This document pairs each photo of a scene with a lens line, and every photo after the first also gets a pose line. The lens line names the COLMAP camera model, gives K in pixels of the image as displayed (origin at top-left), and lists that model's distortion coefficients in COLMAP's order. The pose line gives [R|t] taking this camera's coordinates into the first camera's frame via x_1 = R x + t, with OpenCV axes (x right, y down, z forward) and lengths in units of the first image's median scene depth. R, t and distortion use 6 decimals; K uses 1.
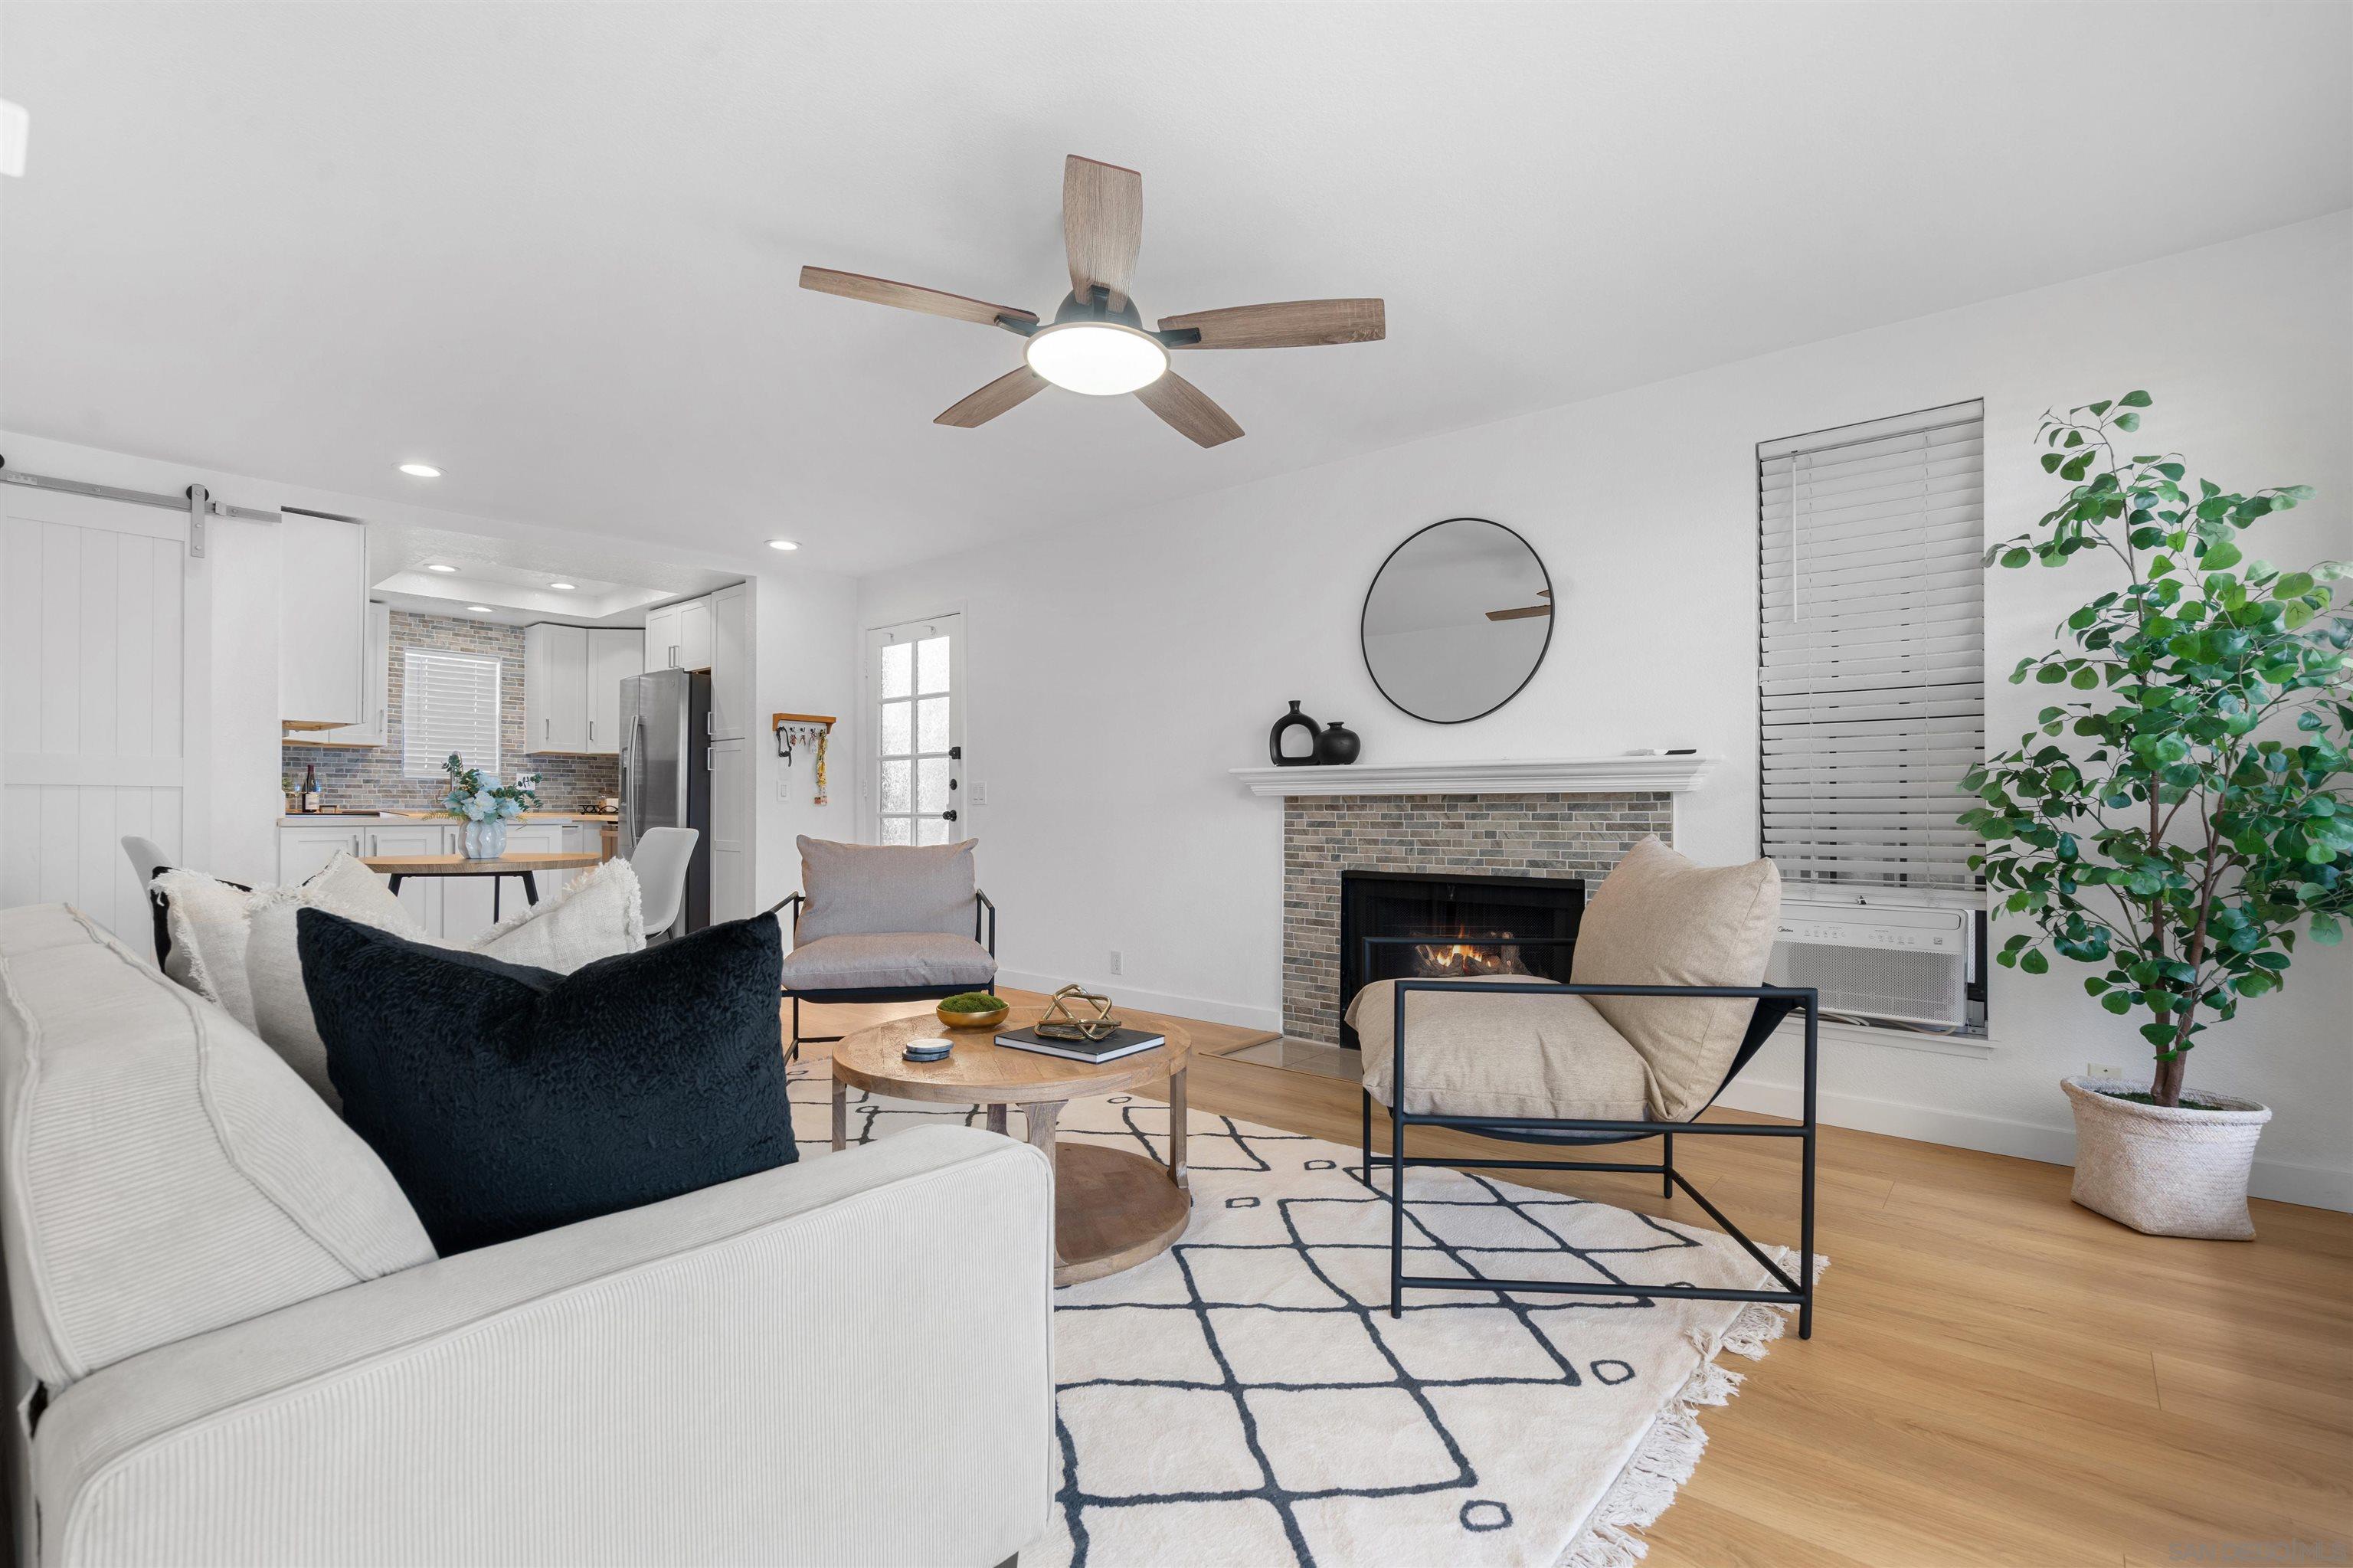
lens RADIAL K [[1067.7, 0, 1177.1], [0, 1067.7, 804.2], [0, 0, 1]] dist [-0.003630, 0.001921]
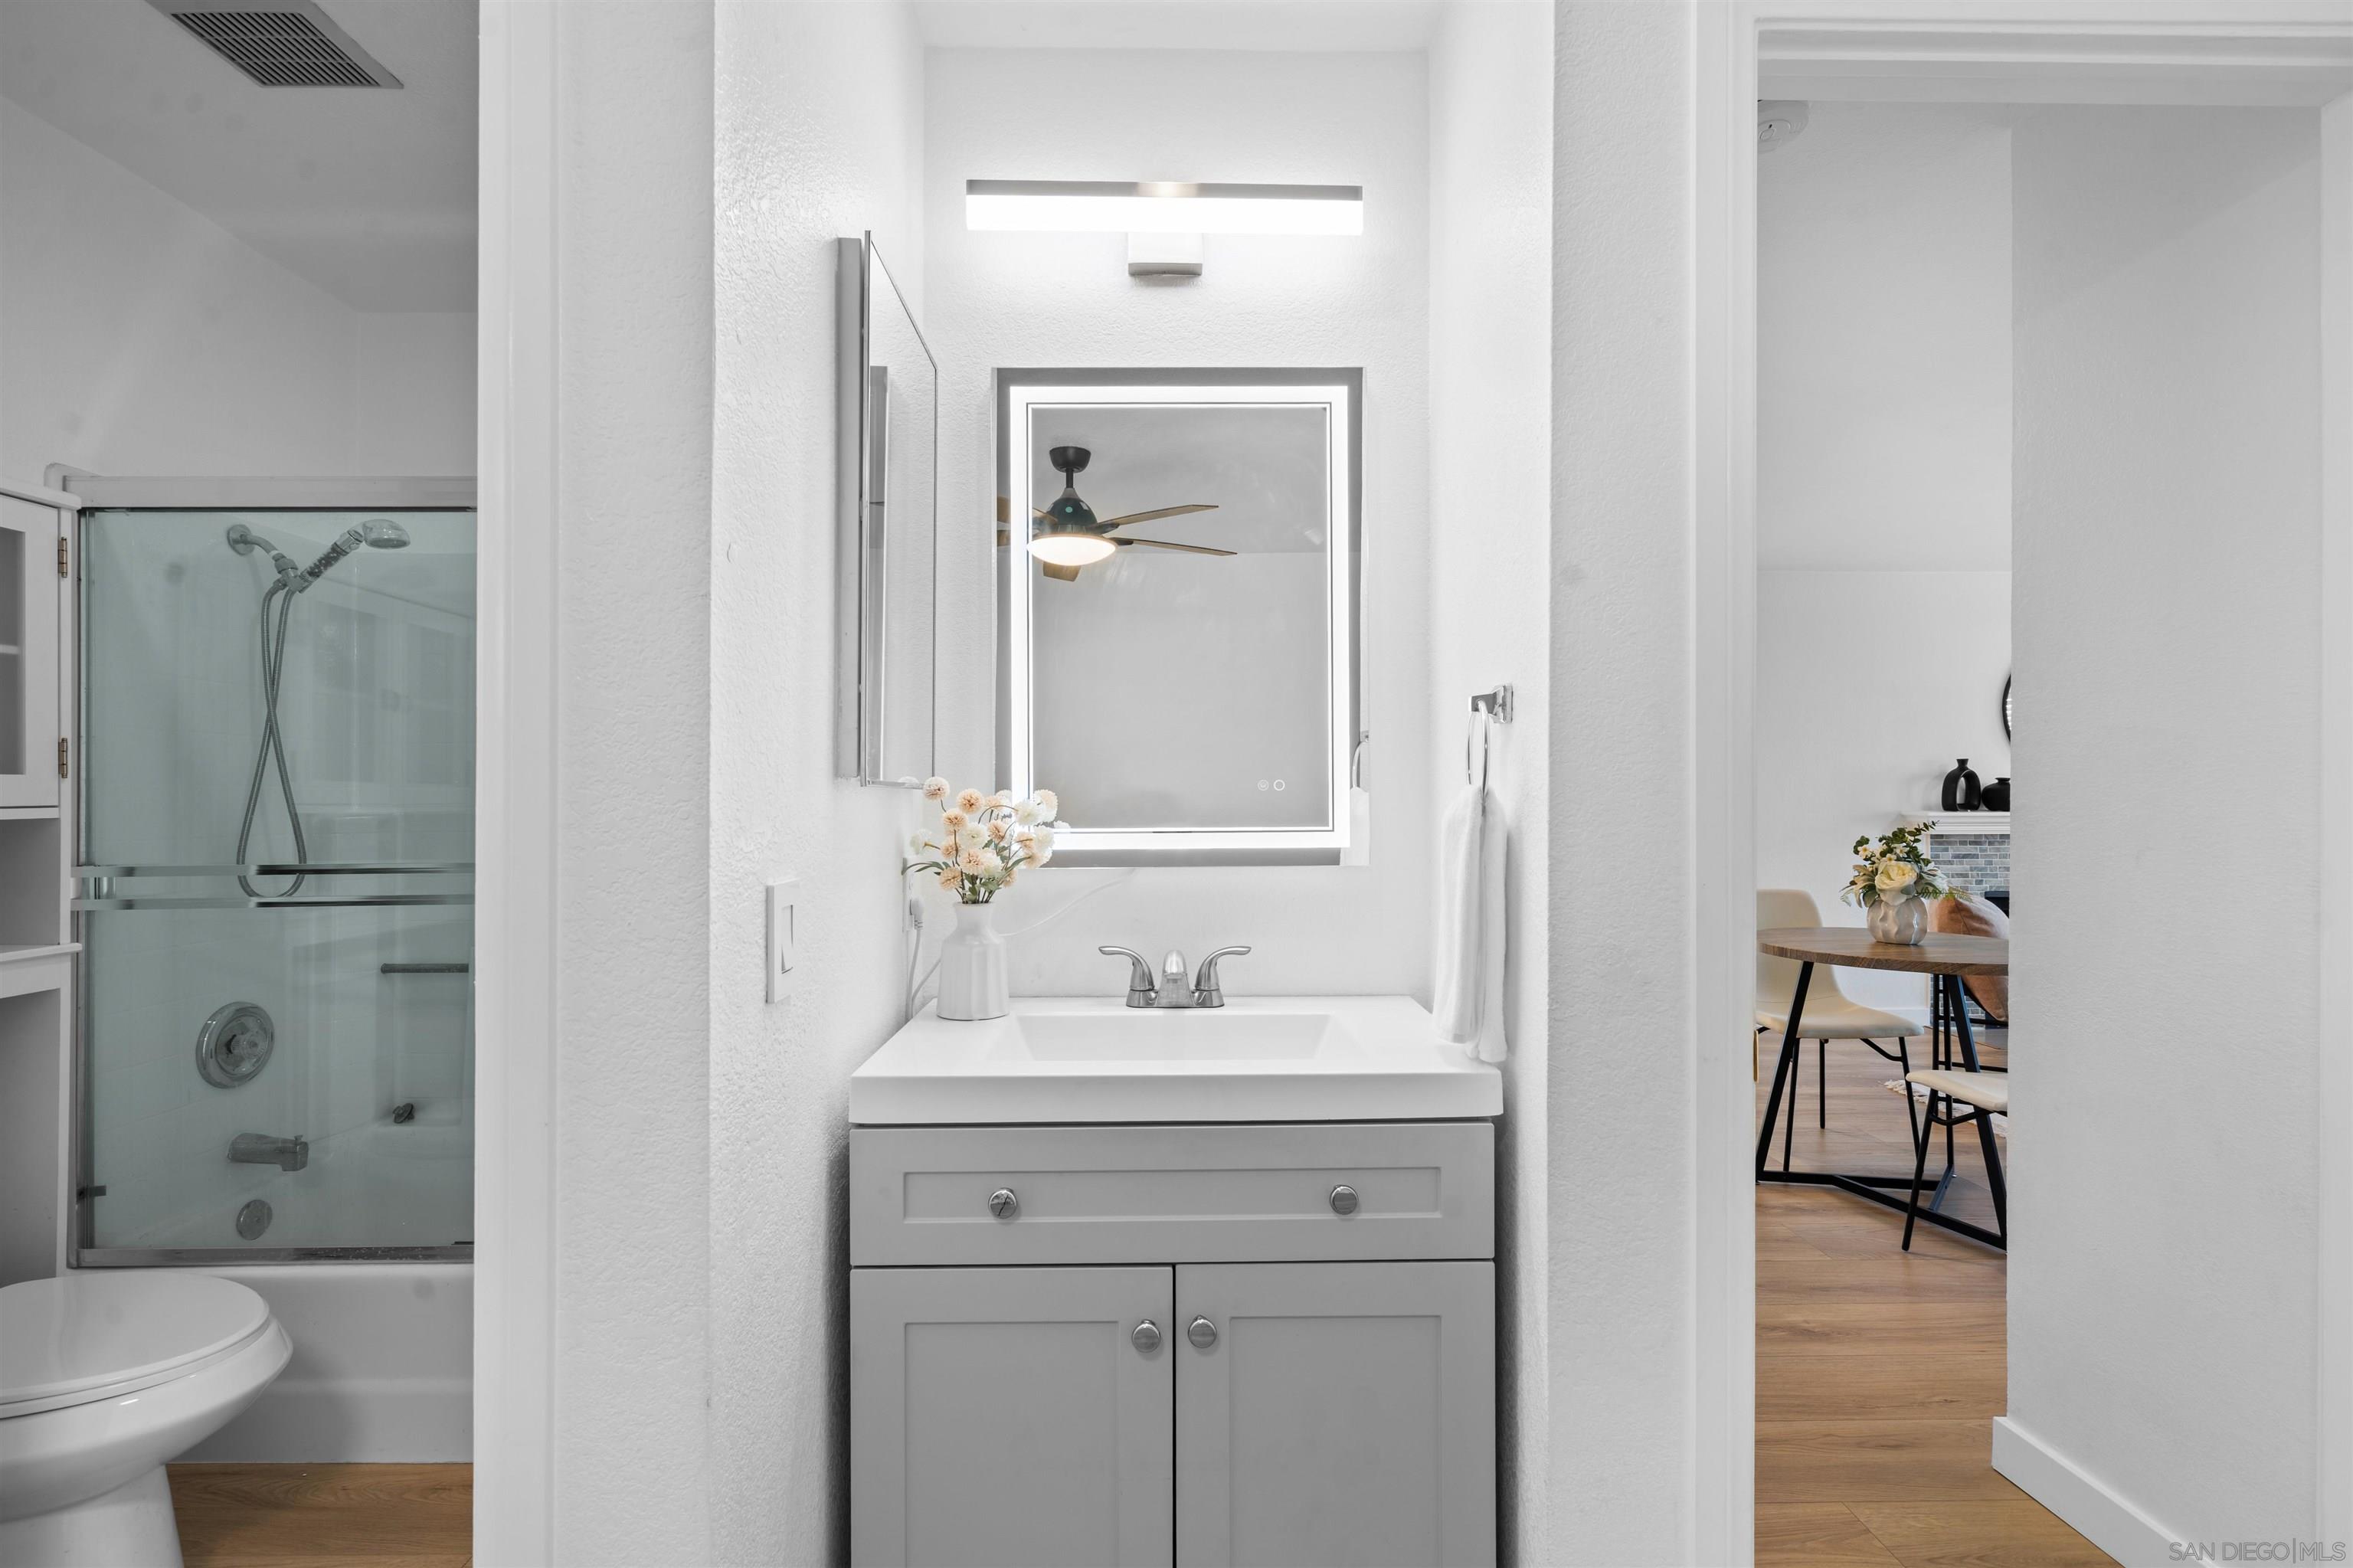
lens RADIAL K [[1067.7, 0, 1181.3], [0, 1067.7, 786.7], [0, 0, 1]] dist [-0.003630, 0.001921]
pose [[0.755415, 0.005773, 0.655222, -1.359563], [-0.004963, 0.999983, -0.003088, -0.053893], [-0.655228, -0.000919, 0.755430, 0.636615]]
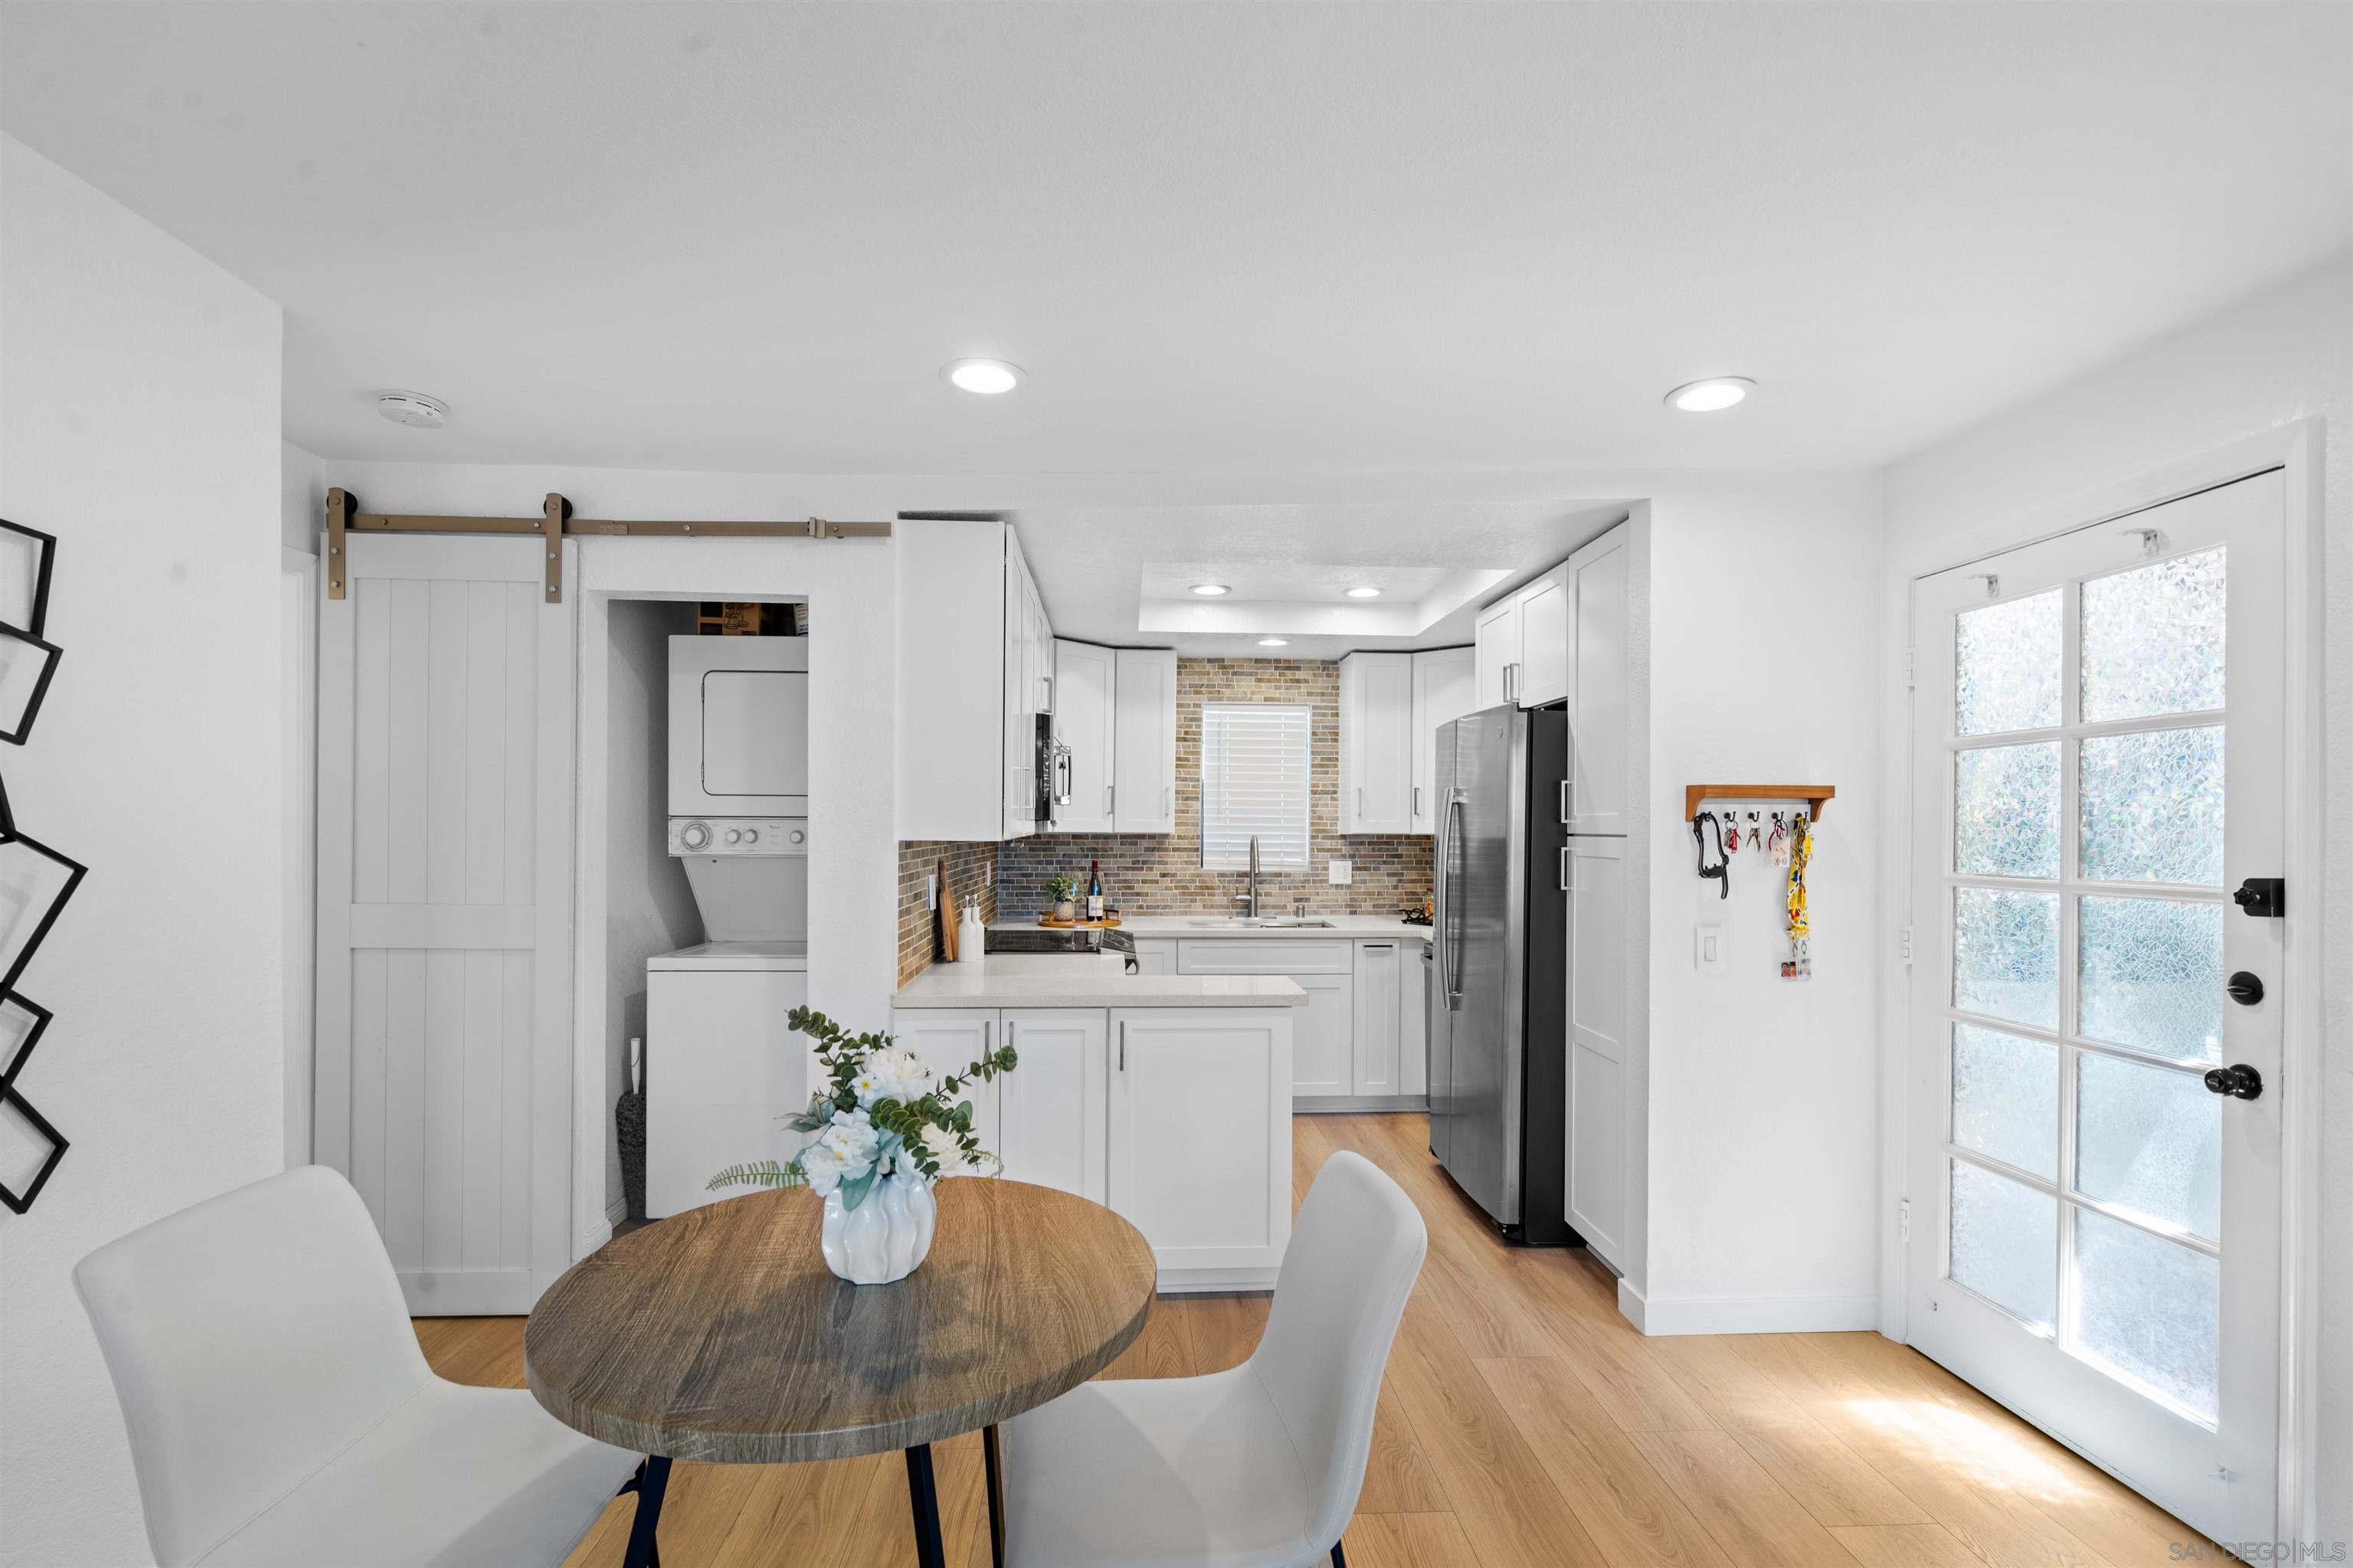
lens RADIAL K [[1067.7, 0, 1171.0], [0, 1067.7, 830.3], [0, 0, 1]] dist [-0.003630, 0.001921]
pose [[0.680584, 0.005360, -0.732651, -0.256715], [0.000730, 0.999968, 0.007994, -0.093574], [0.732670, -0.005975, 0.680558, 0.697697]]
